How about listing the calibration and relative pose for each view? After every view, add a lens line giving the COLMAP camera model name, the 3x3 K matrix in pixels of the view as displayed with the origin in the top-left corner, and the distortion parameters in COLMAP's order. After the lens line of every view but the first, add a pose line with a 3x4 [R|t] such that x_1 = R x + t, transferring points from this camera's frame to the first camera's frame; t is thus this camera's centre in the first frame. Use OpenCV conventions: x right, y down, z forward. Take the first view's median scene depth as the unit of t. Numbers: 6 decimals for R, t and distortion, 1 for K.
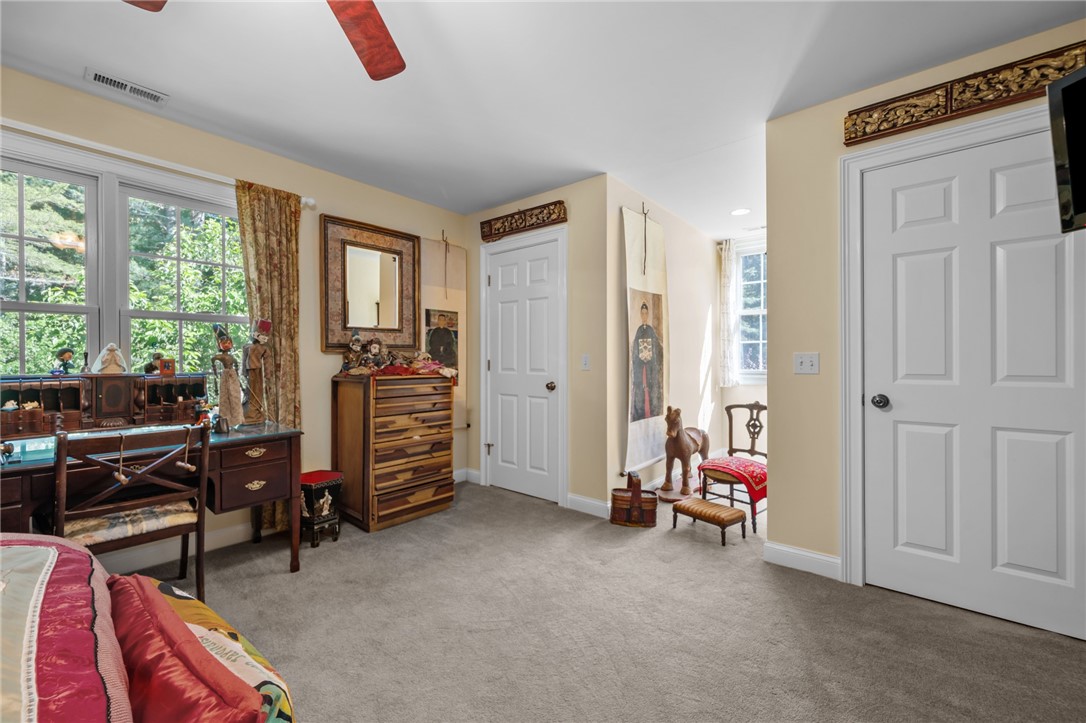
lens RADIAL K [[439.8, 0, 537.2], [0, 439.8, 359.5], [0, 0, 1]] dist [-0.001852, -0.000125]
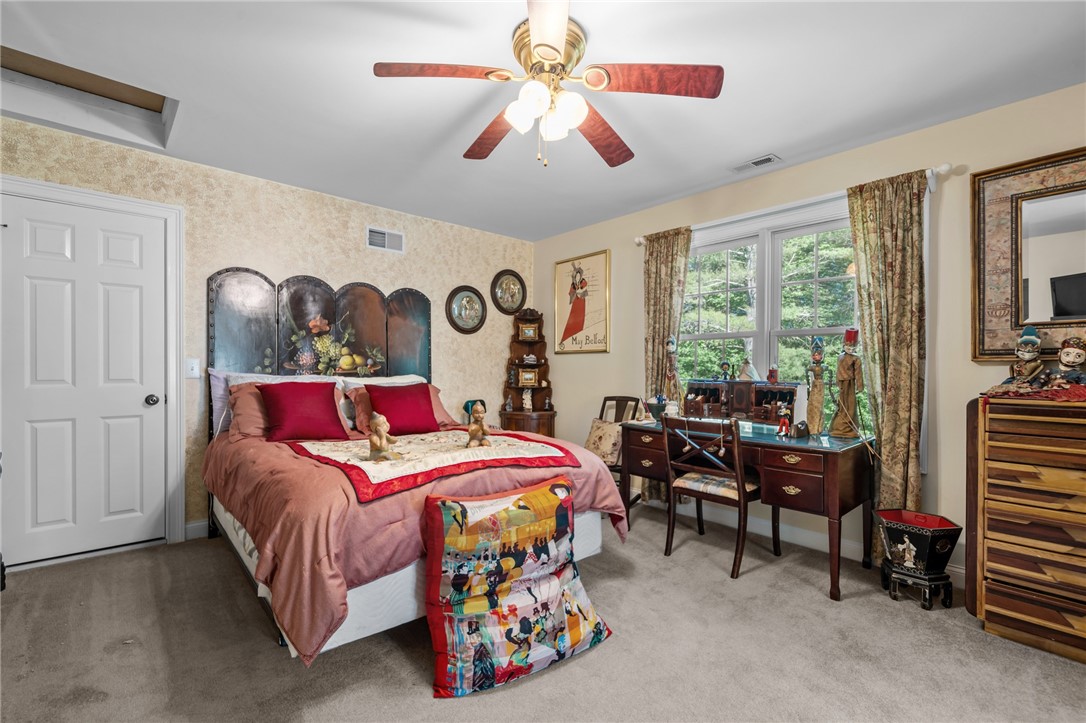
lens RADIAL K [[482.8, 0, 527.1], [0, 482.8, 367.2], [0, 0, 1]] dist [0.001834, 0.000244]
pose [[-0.157468, -0.000179, -0.987524, 0.483508], [-0.009248, 0.999956, 0.001294, -0.002785], [0.987481, 0.009336, -0.157463, 0.445796]]
